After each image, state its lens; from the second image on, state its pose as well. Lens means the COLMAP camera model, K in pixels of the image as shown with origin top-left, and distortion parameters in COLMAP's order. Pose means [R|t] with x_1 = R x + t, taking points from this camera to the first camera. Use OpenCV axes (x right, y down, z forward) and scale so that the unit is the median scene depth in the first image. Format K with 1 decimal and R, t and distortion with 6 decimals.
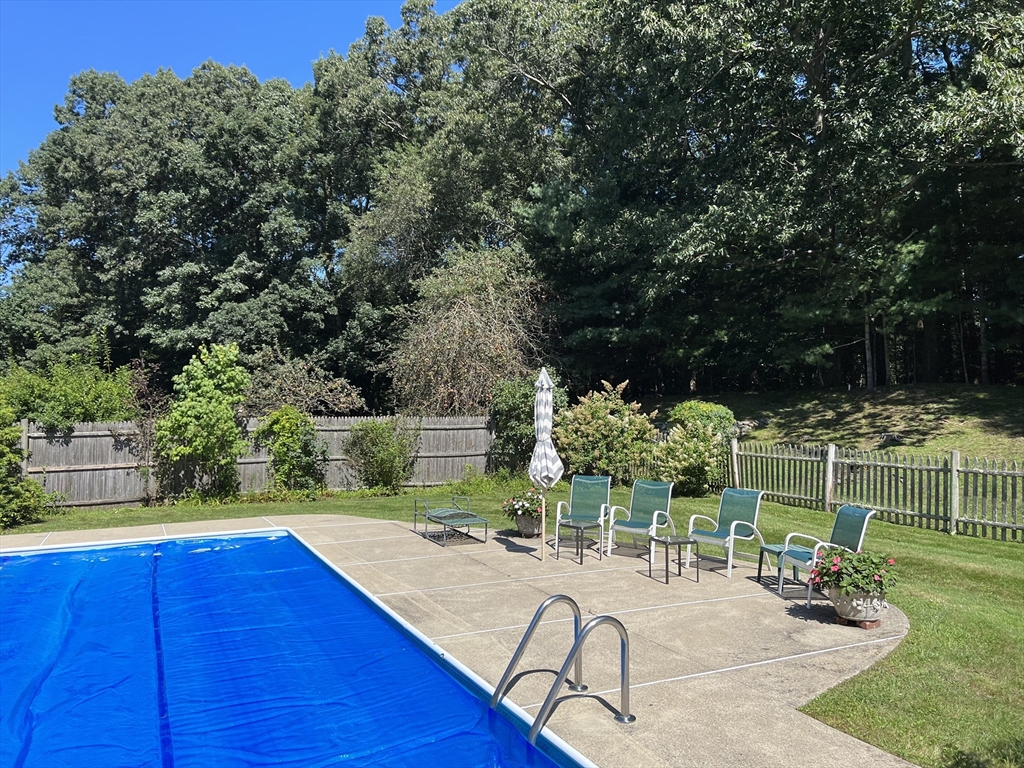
lens RADIAL K [[770.6, 0, 515.7], [0, 770.6, 379.3], [0, 0, 1]] dist [0.079129, -0.101712]
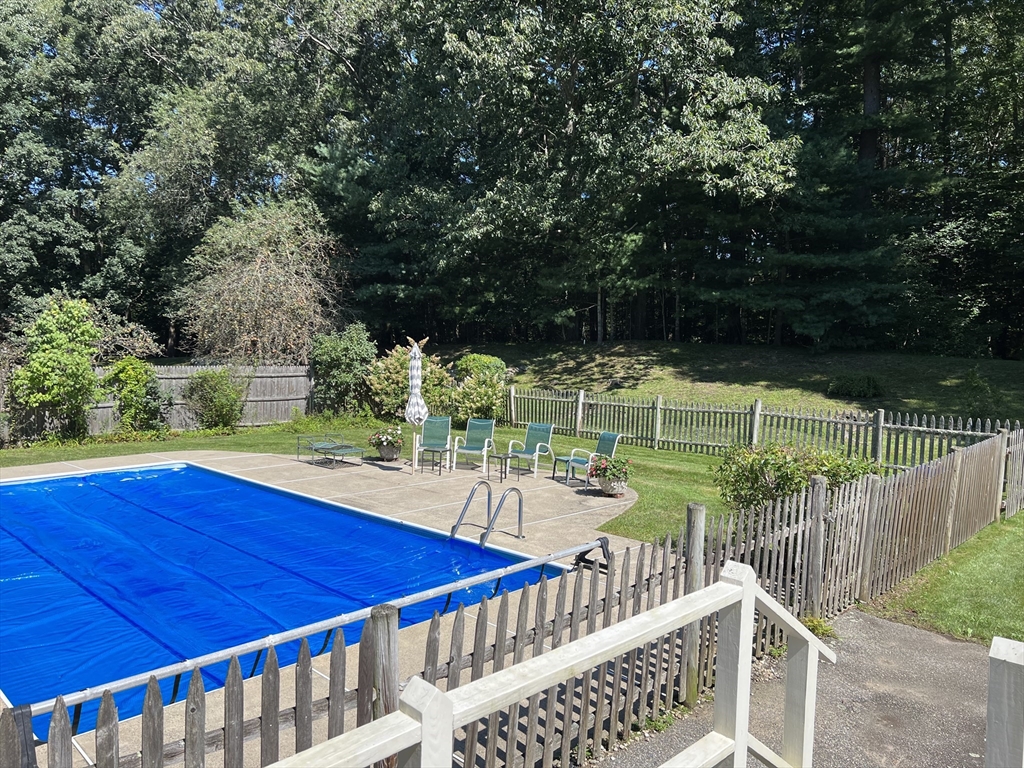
lens RADIAL K [[760.5, 0, 512.0], [0, 760.5, 384.0], [0, 0, 1]] dist [0.068546, -0.105878]
pose [[0.945764, -0.002286, 0.324847, -0.125689], [-0.026513, 0.996096, 0.084201, -0.031026], [-0.323771, -0.088247, 0.942011, -0.199114]]
